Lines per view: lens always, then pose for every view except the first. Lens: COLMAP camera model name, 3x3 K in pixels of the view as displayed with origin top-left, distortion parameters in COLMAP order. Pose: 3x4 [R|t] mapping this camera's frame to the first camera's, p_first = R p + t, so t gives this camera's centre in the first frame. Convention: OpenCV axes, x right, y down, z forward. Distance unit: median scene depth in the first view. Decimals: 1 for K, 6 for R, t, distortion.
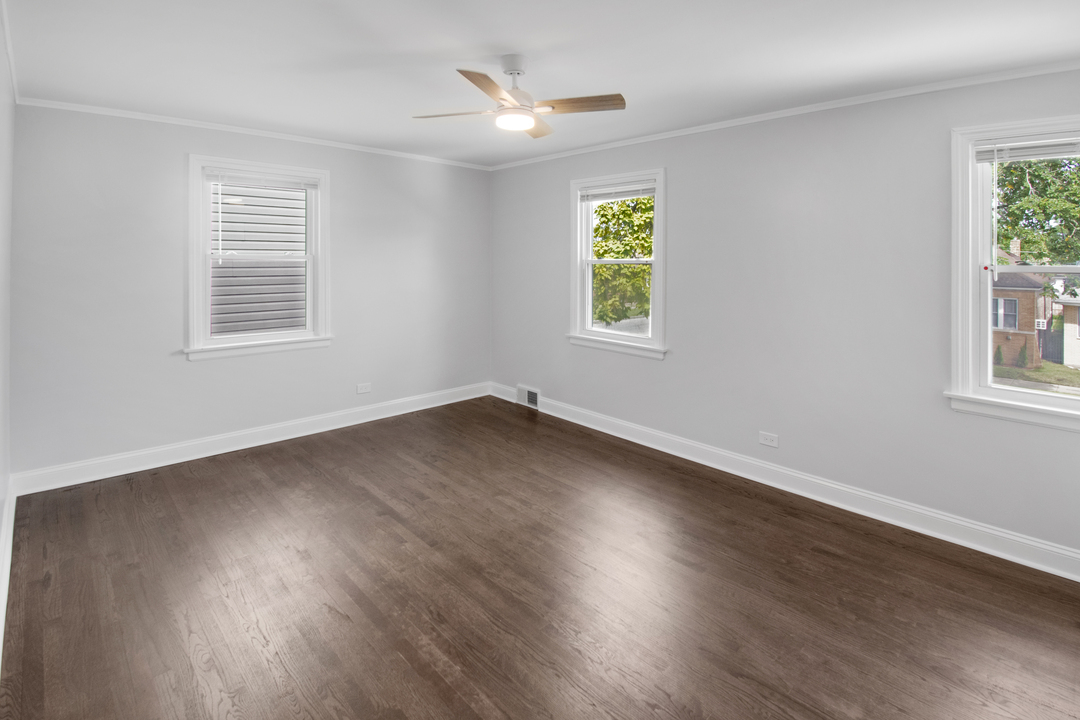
lens RADIAL K [[530.1, 0, 537.1], [0, 530.1, 364.0], [0, 0, 1]] dist [-0.000060, -0.011279]
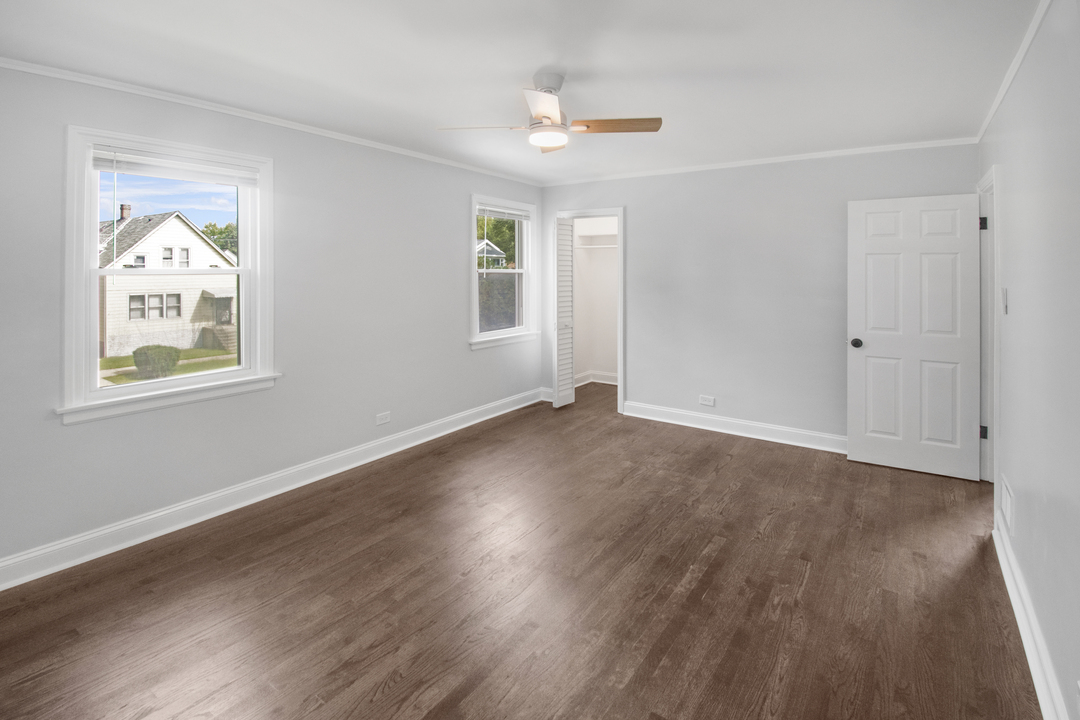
lens RADIAL K [[492.1, 0, 556.5], [0, 492.1, 355.6], [0, 0, 1]] dist [0.013398, -0.019119]
pose [[-0.201971, -0.182602, 0.962218, -0.824522], [0.201552, 0.953687, 0.223289, -0.196023], [-0.958428, 0.239035, -0.155814, 0.972301]]
